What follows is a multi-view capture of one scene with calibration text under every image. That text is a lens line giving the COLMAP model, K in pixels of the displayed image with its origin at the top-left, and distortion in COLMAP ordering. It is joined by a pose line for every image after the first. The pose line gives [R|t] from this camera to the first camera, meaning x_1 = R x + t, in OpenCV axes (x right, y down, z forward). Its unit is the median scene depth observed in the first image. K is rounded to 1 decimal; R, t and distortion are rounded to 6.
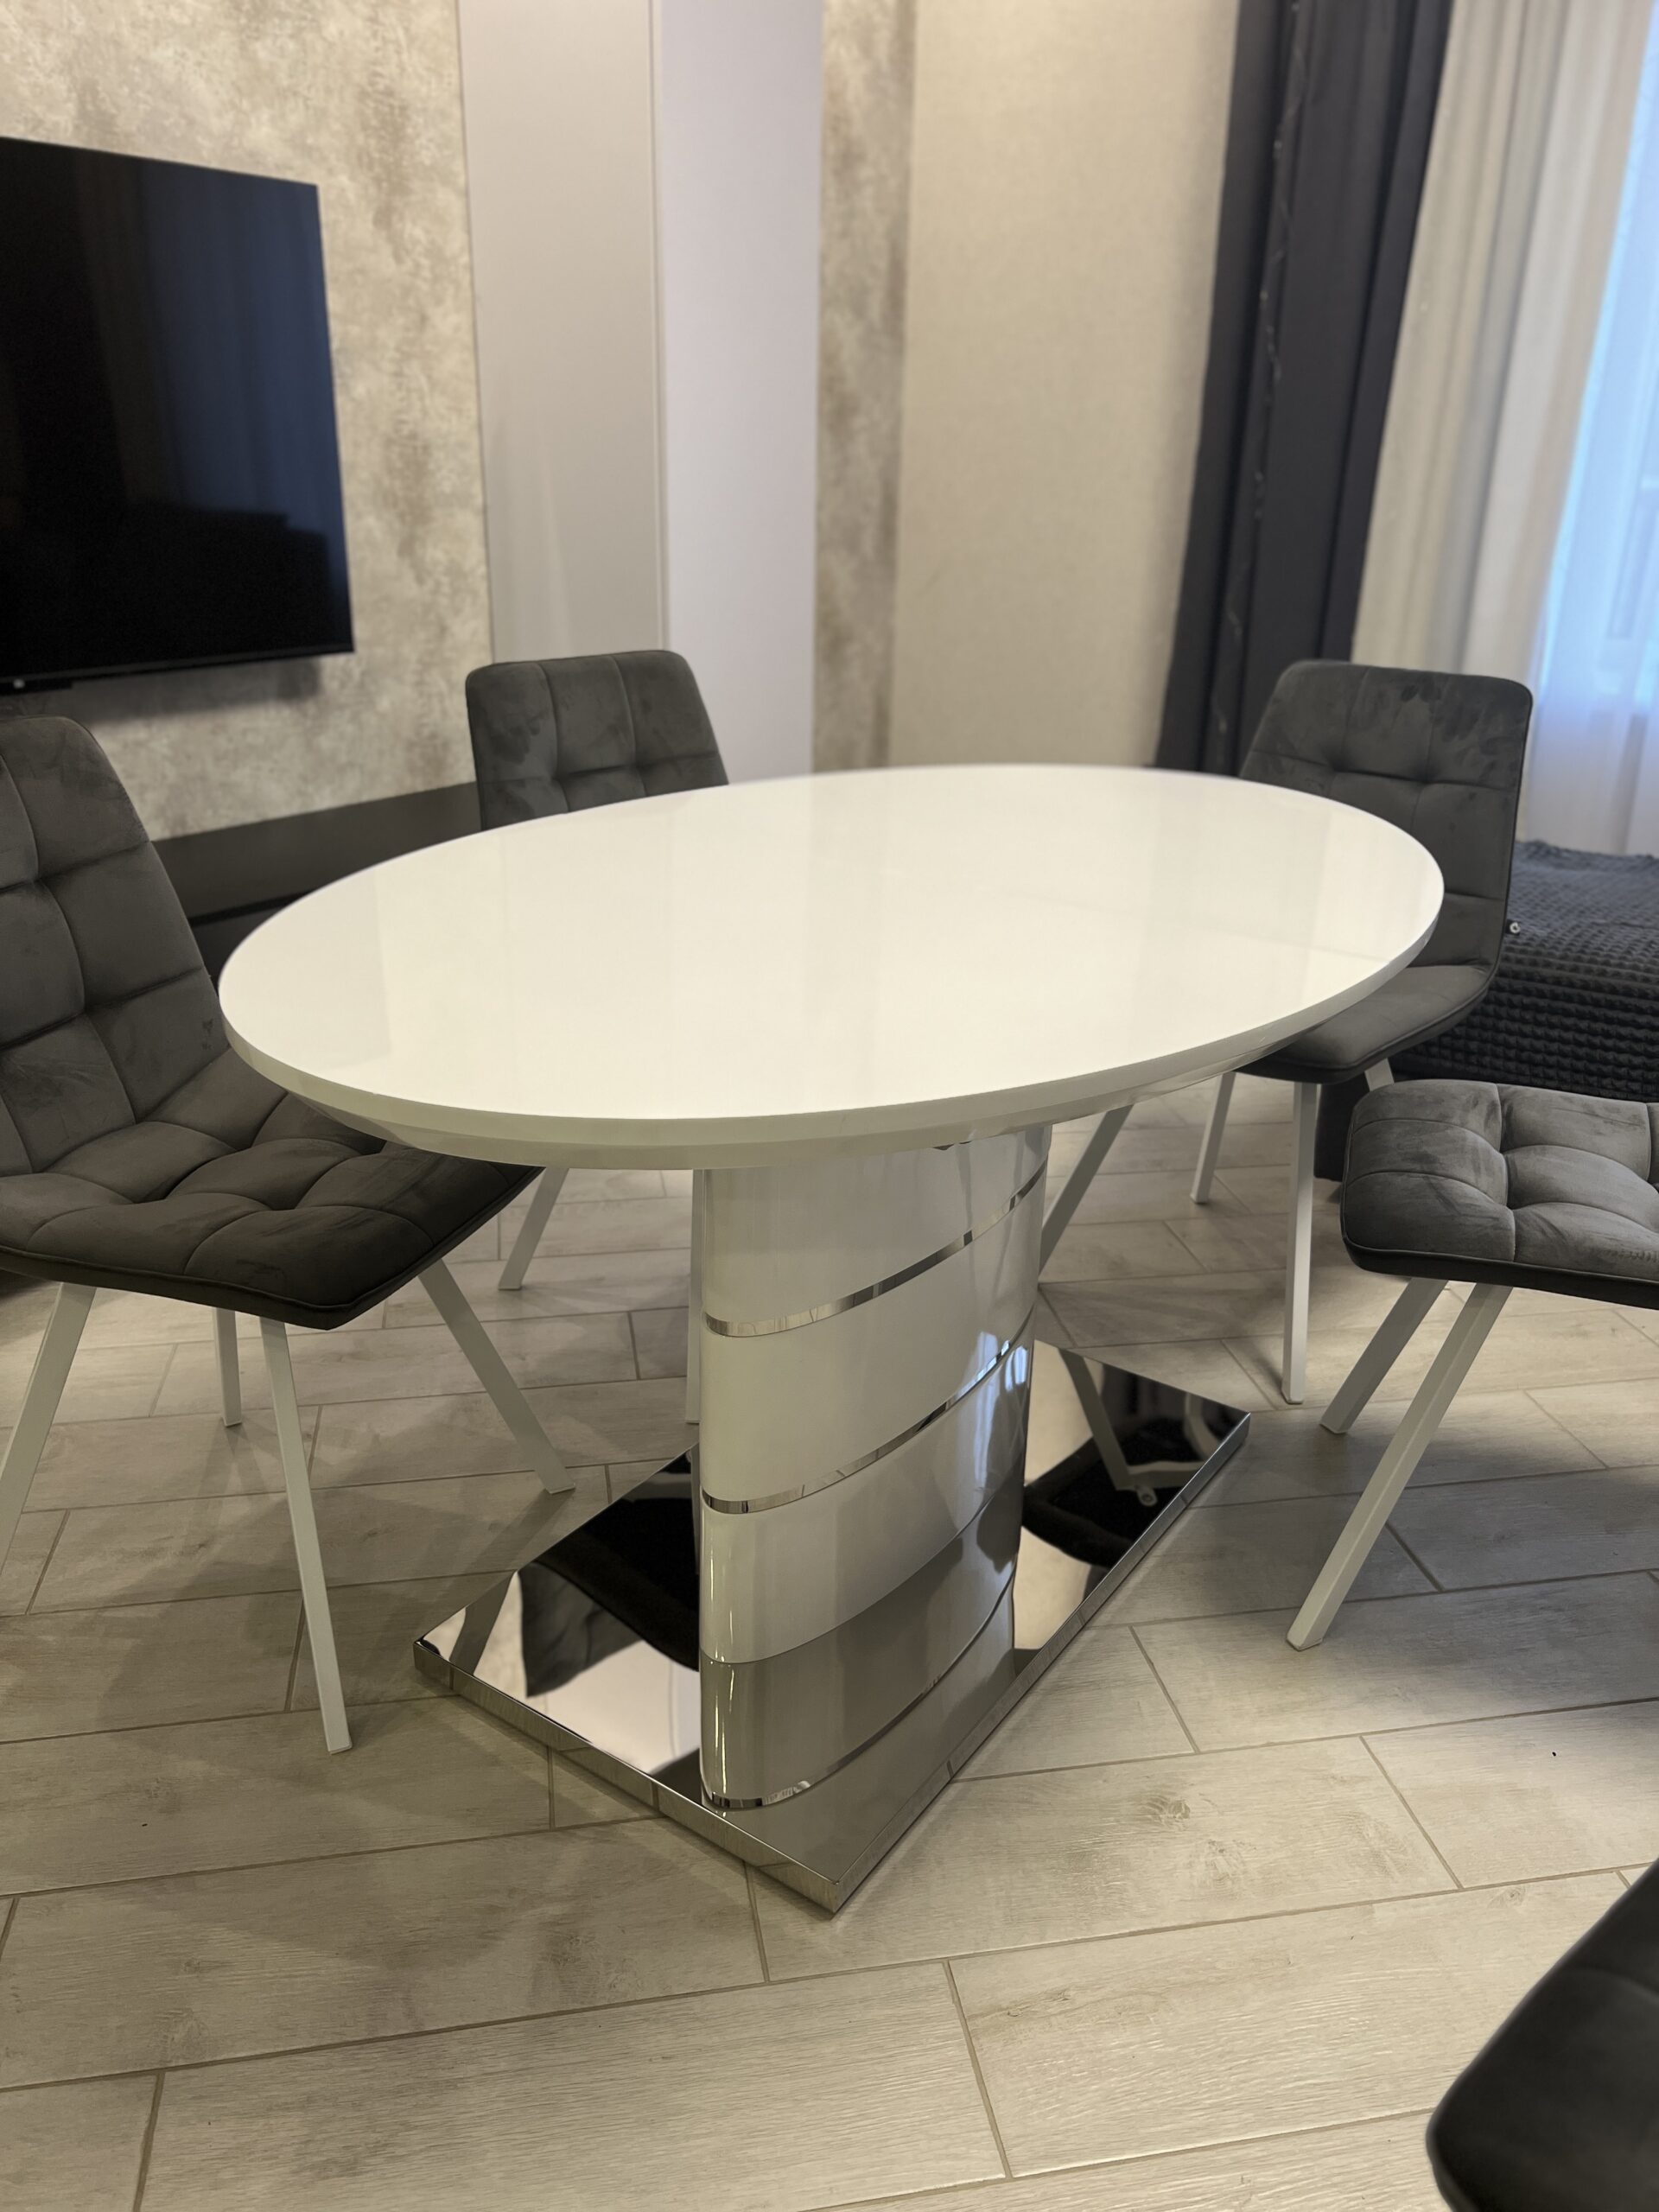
lens RADIAL K [[1655.1, 0, 815.5], [0, 1655.1, 1113.0], [0, 0, 1]] dist [0.049703, -0.061261]
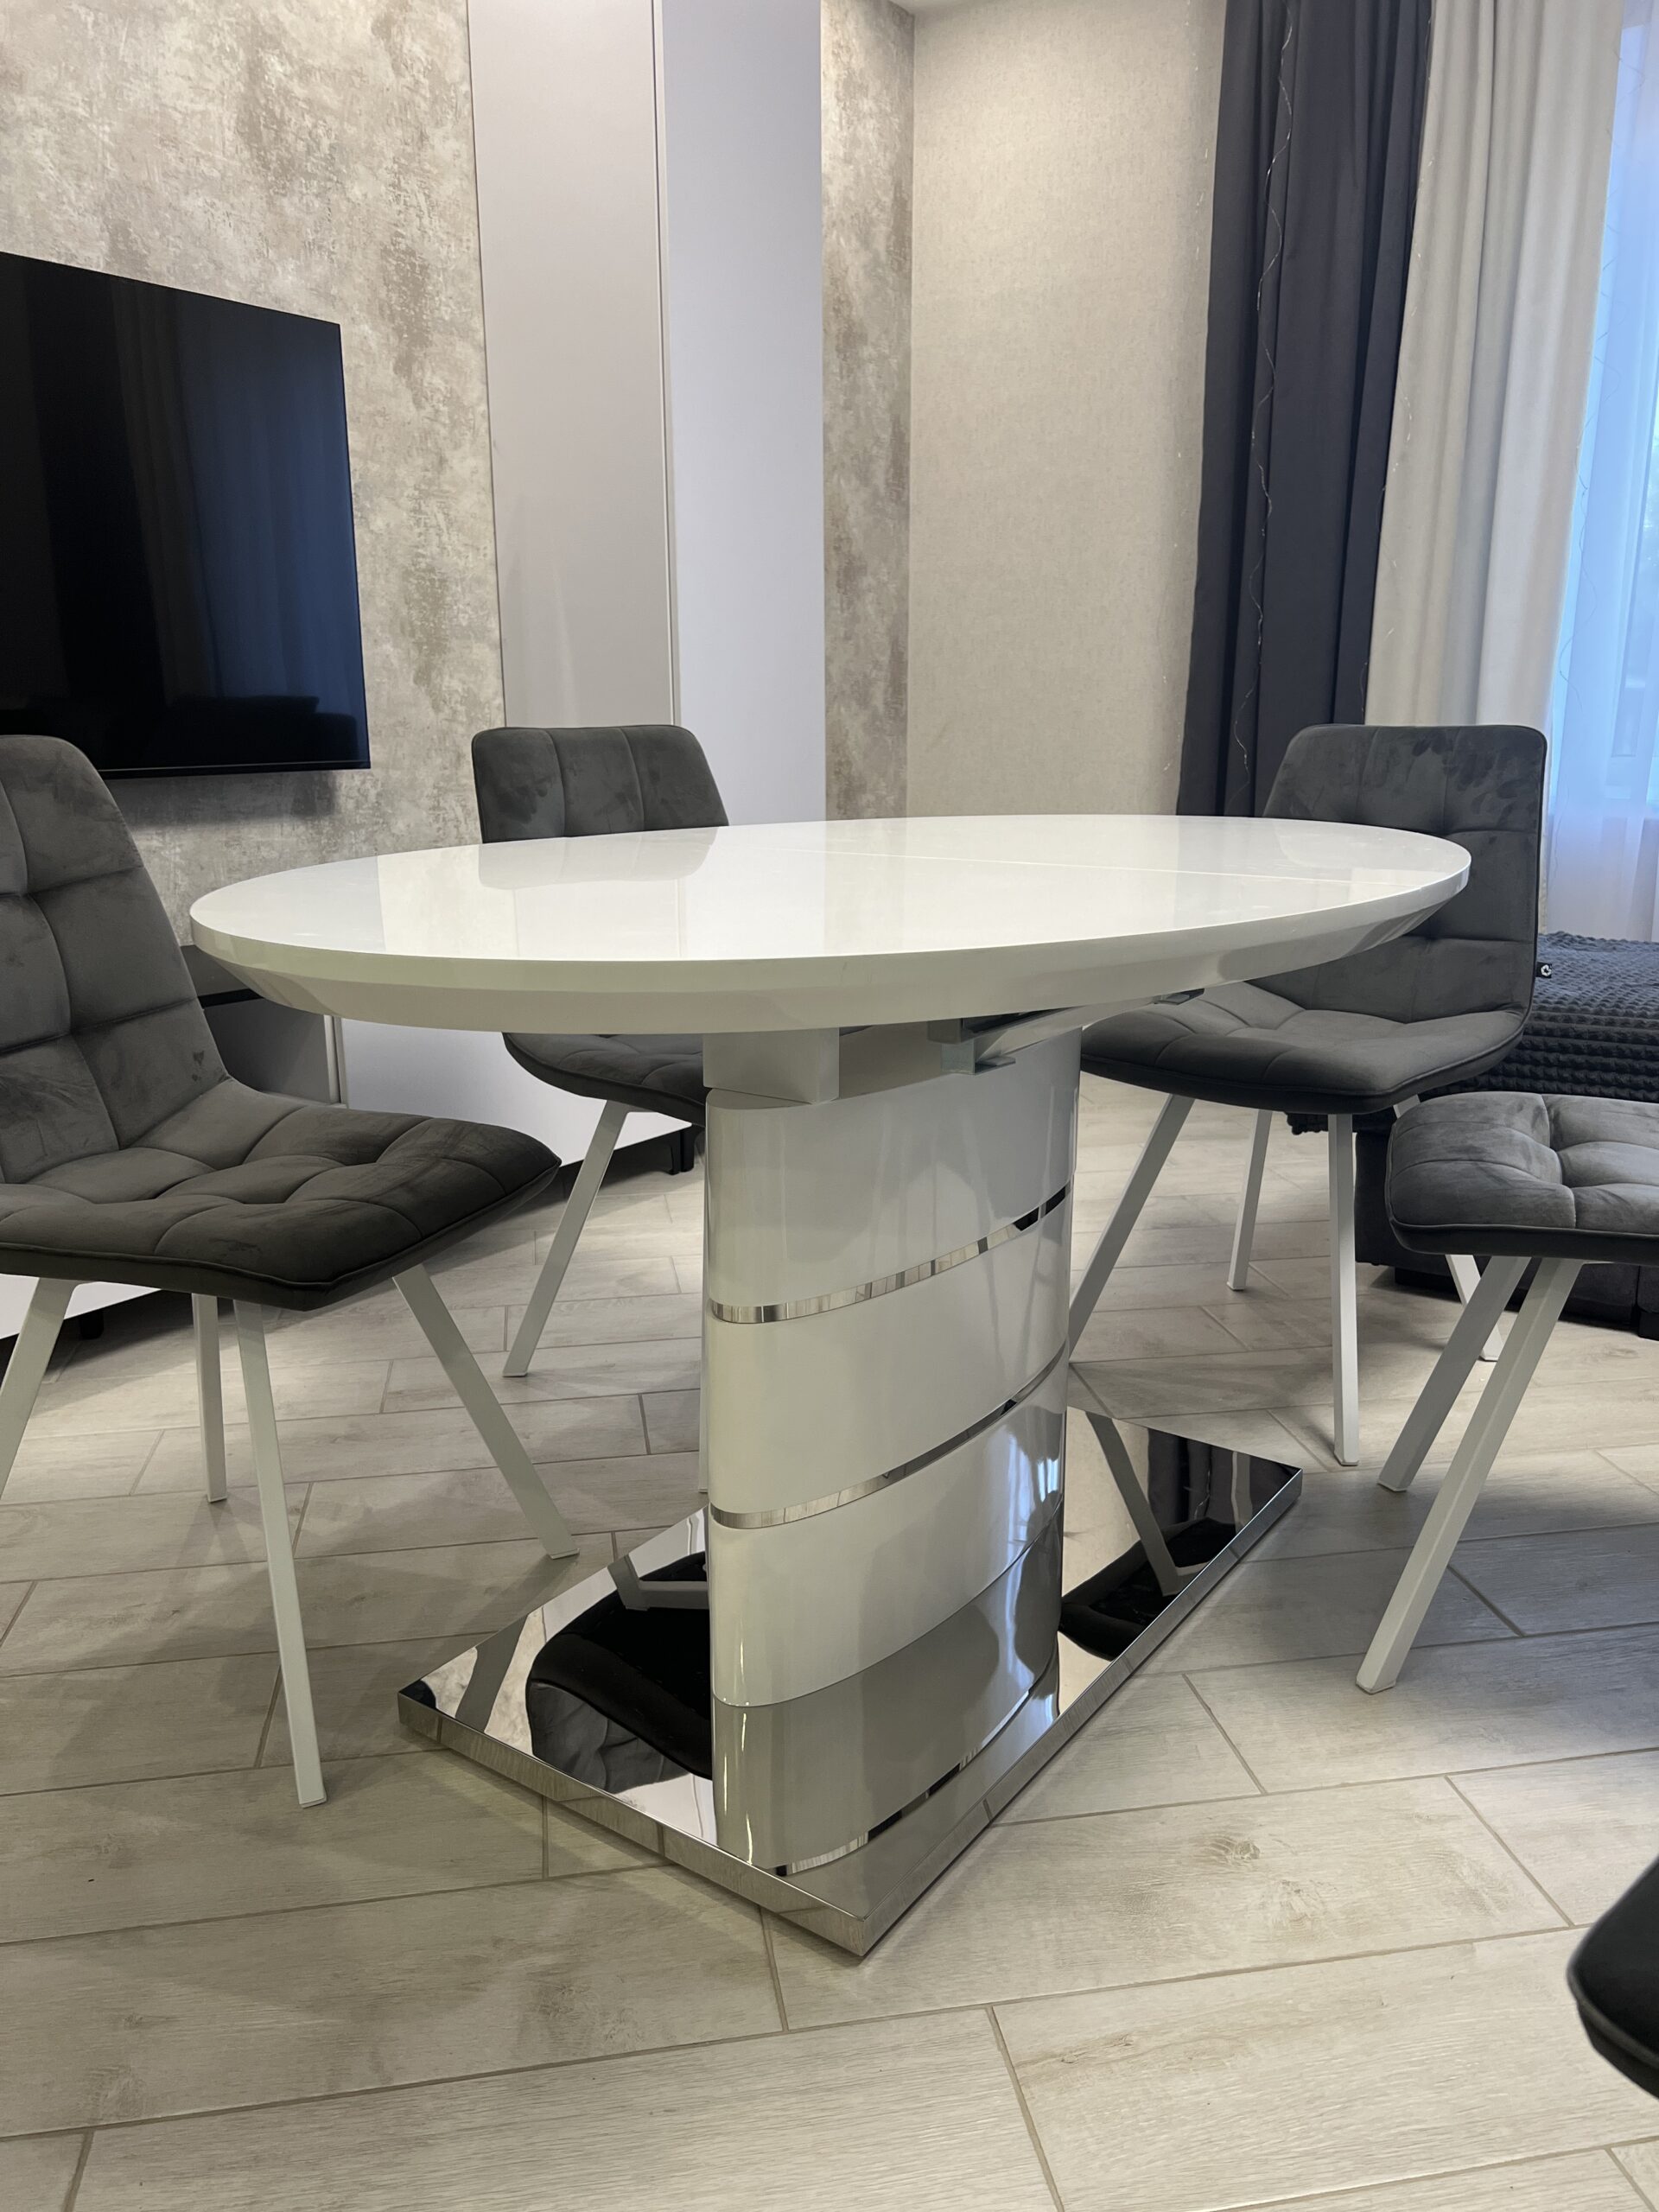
lens RADIAL K [[1655.1, 0, 822.9], [0, 1655.1, 1122.3], [0, 0, 1]] dist [0.049703, -0.061261]
pose [[0.999732, -0.020641, -0.010510, 0.005574], [0.019067, 0.990994, -0.132543, 0.094616], [0.013151, 0.132307, 0.991122, 0.039522]]
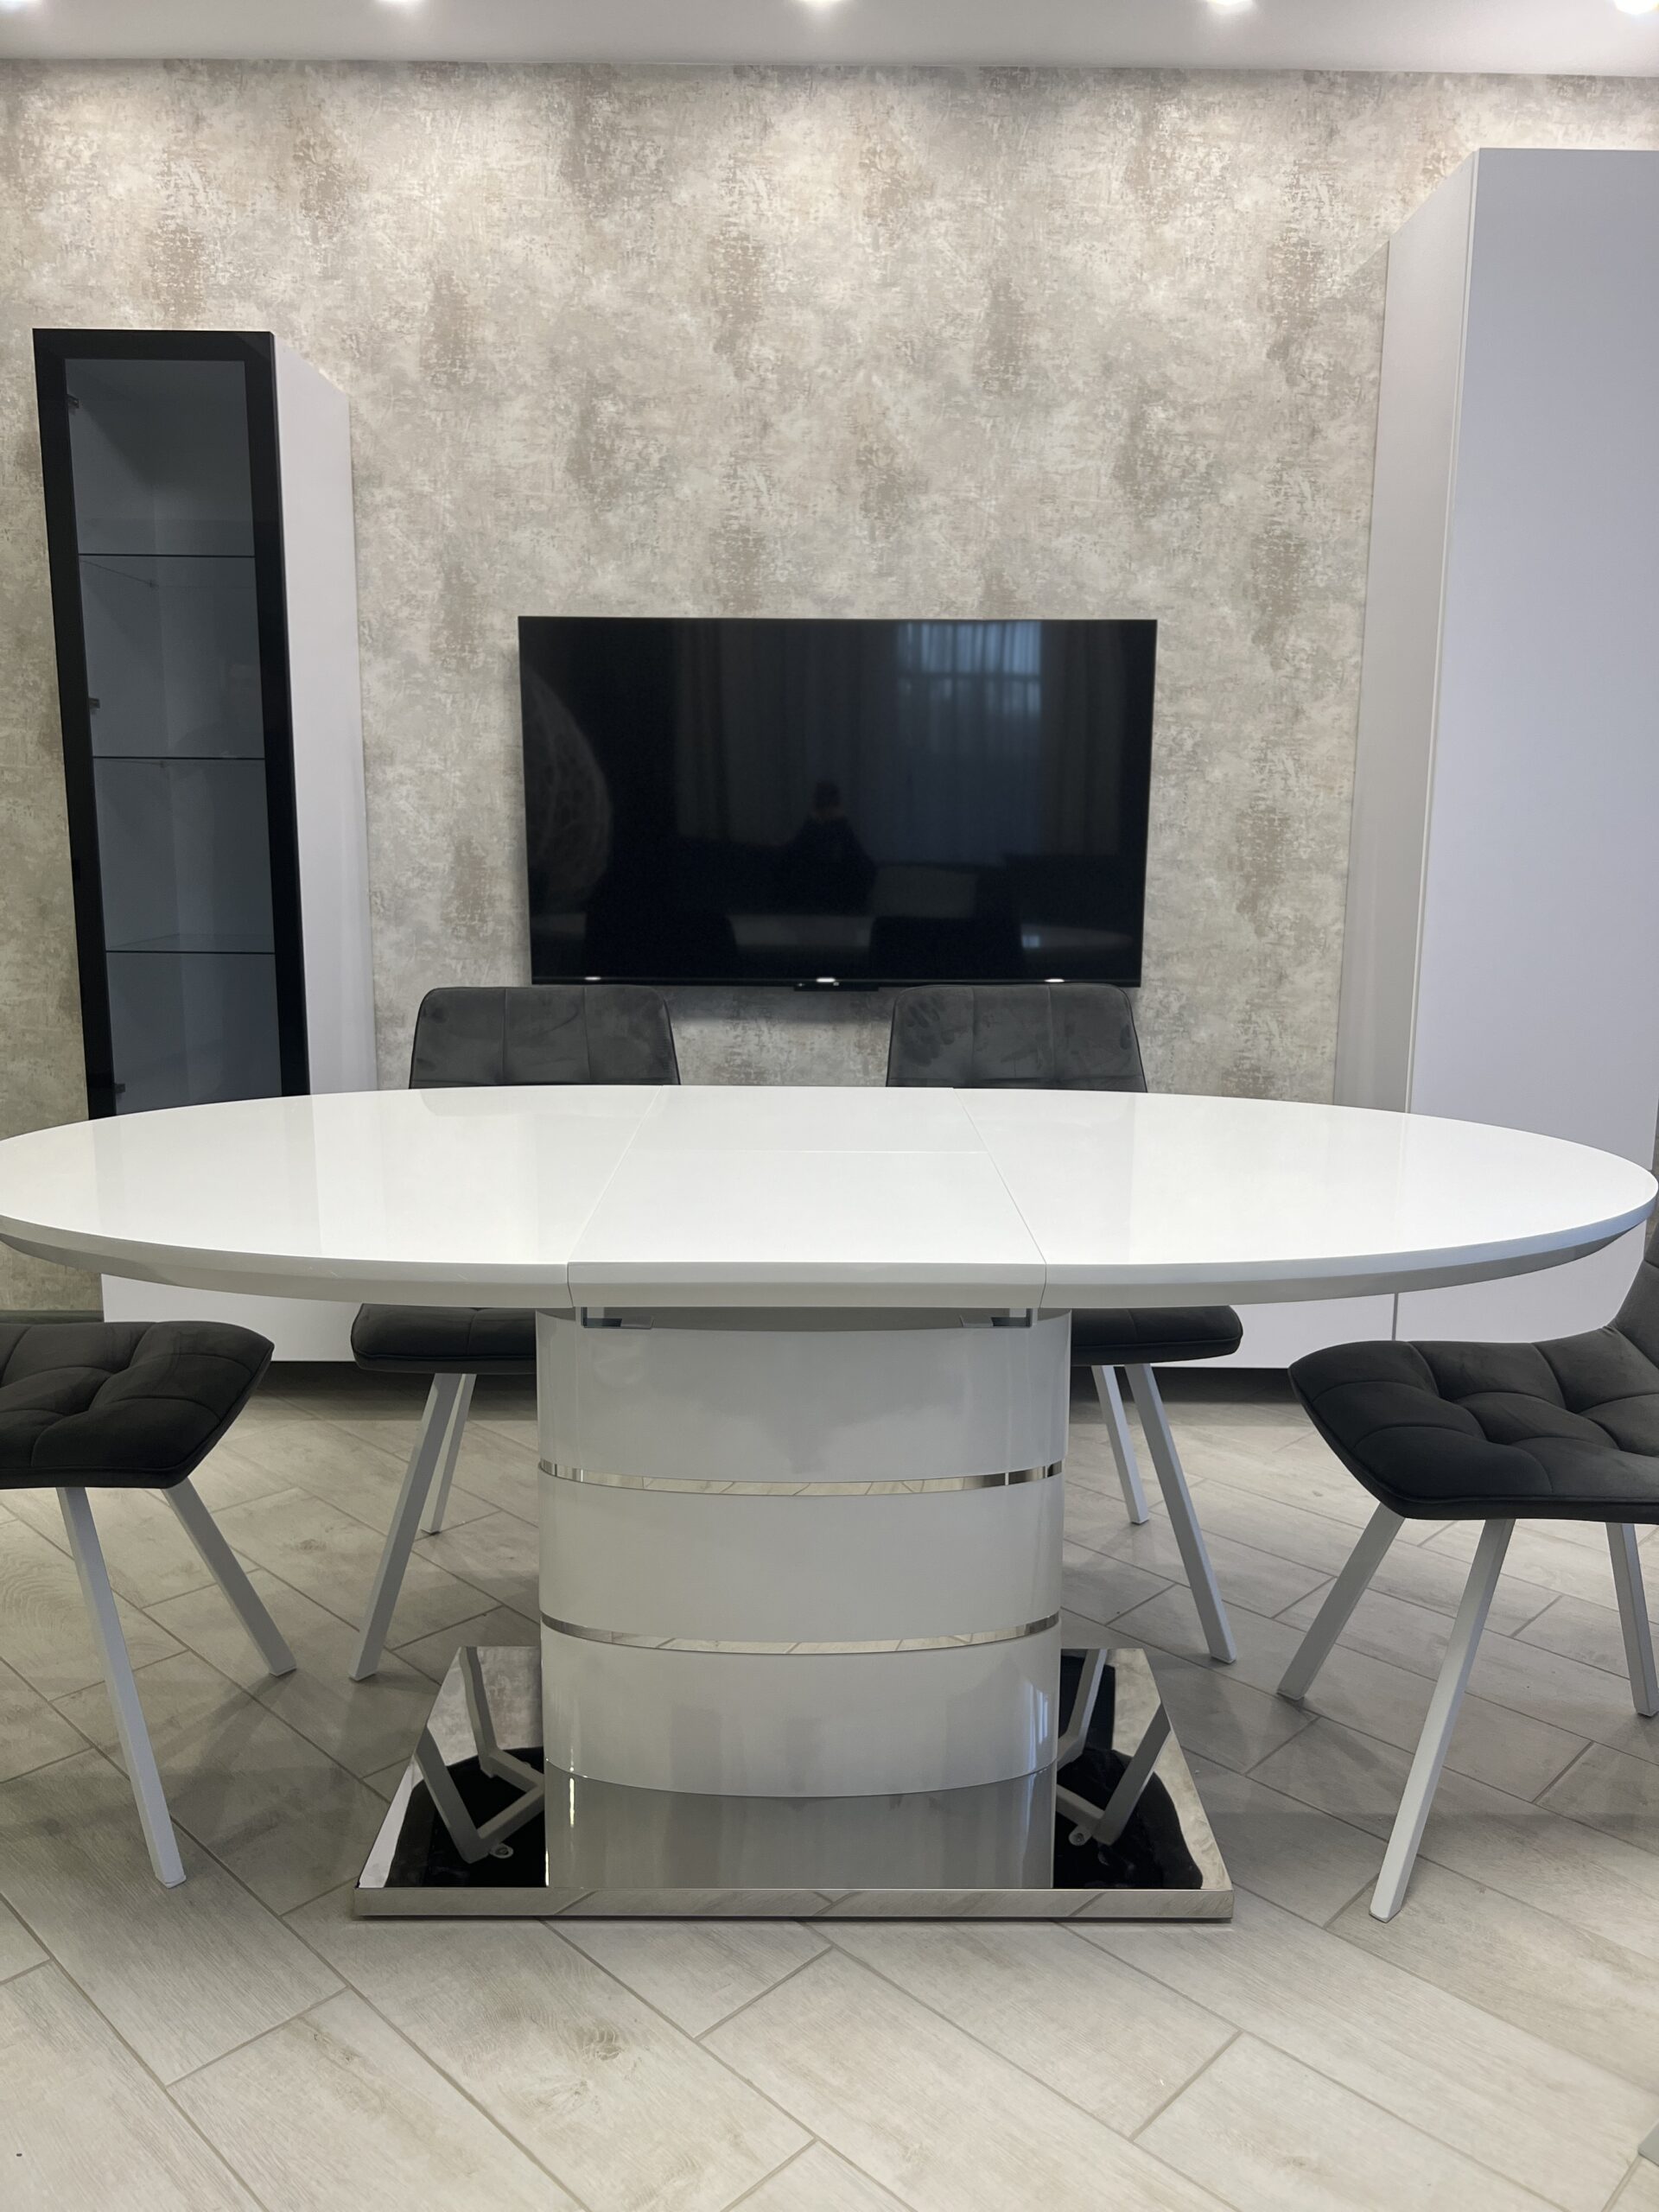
lens RADIAL K [[1655.1, 0, 832.9], [0, 1655.1, 1103.7], [0, 0, 1]] dist [0.049703, -0.061261]
pose [[0.578971, 0.123116, -0.805999, 0.677474], [-0.299830, 0.951418, -0.070047, -0.064833], [0.758218, 0.282218, 0.587757, 0.222934]]
